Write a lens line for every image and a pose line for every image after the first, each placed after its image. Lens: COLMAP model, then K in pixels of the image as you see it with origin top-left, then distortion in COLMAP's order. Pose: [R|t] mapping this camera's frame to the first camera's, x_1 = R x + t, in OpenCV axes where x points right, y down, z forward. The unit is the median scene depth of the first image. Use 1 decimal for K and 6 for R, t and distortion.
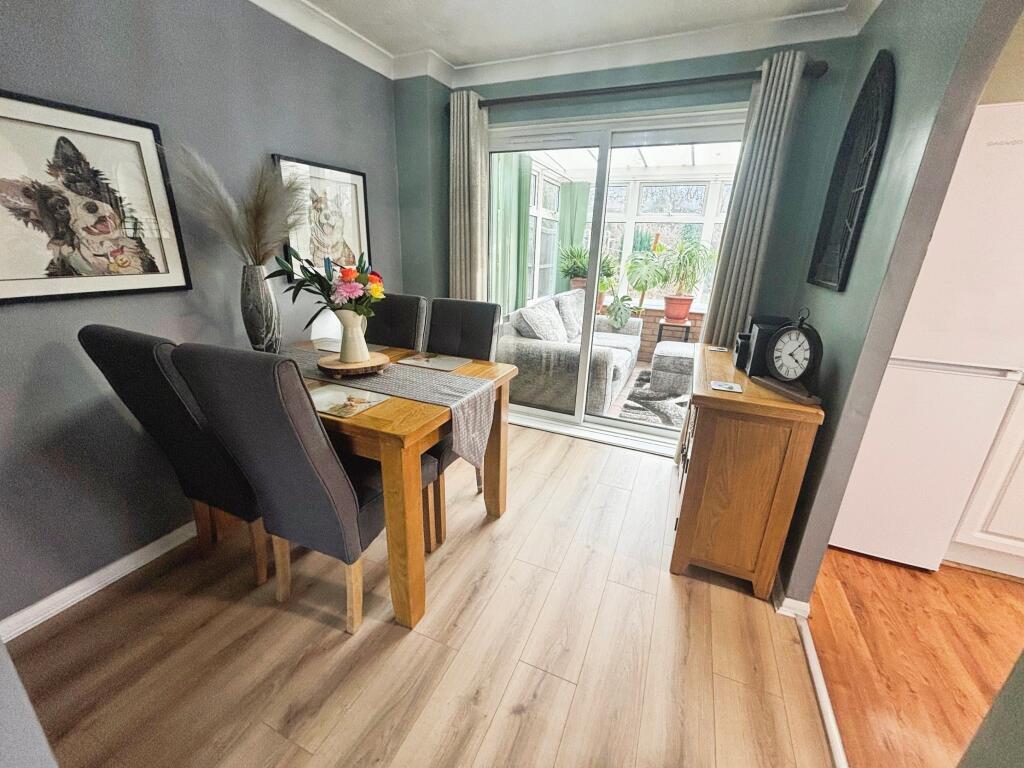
lens RADIAL K [[416.3, 0, 512.0], [0, 416.3, 384.0], [0, 0, 1]] dist [-0.000389, -0.000154]
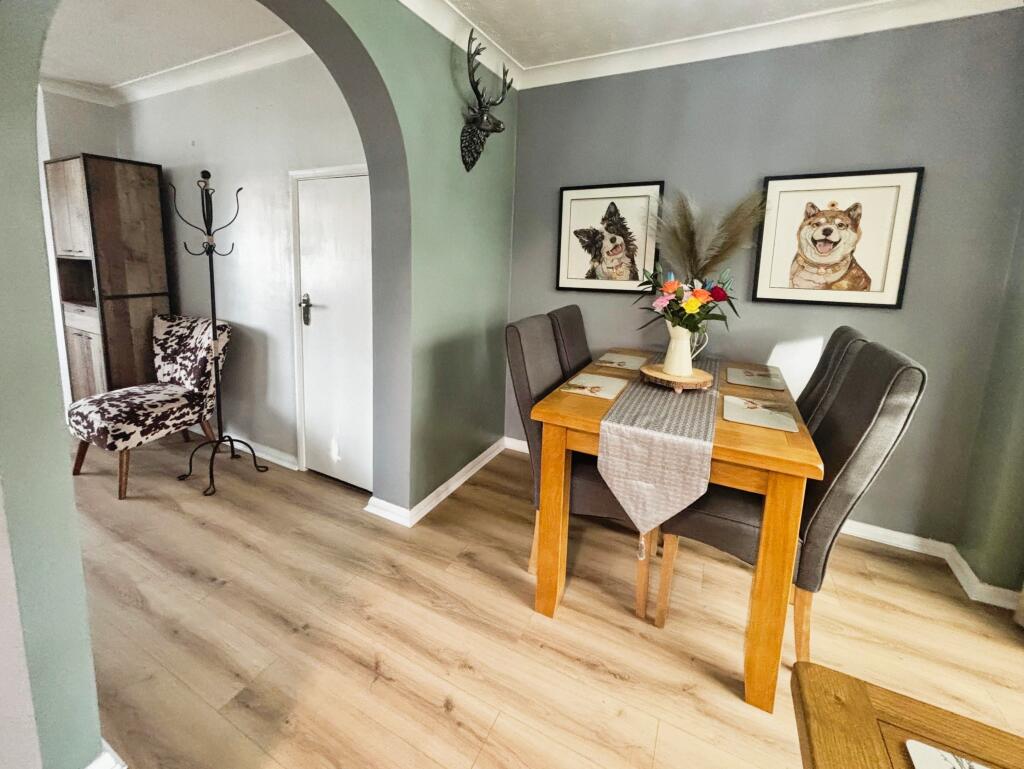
lens RADIAL K [[441.3, 0, 485.4], [0, 441.3, 319.9], [0, 0, 1]] dist [0.000866, 0.000104]
pose [[-0.093842, 0.140927, -0.985562, 0.794869], [-0.321791, 0.932503, 0.163980, -0.250990], [0.942149, 0.332534, -0.042159, 0.696935]]
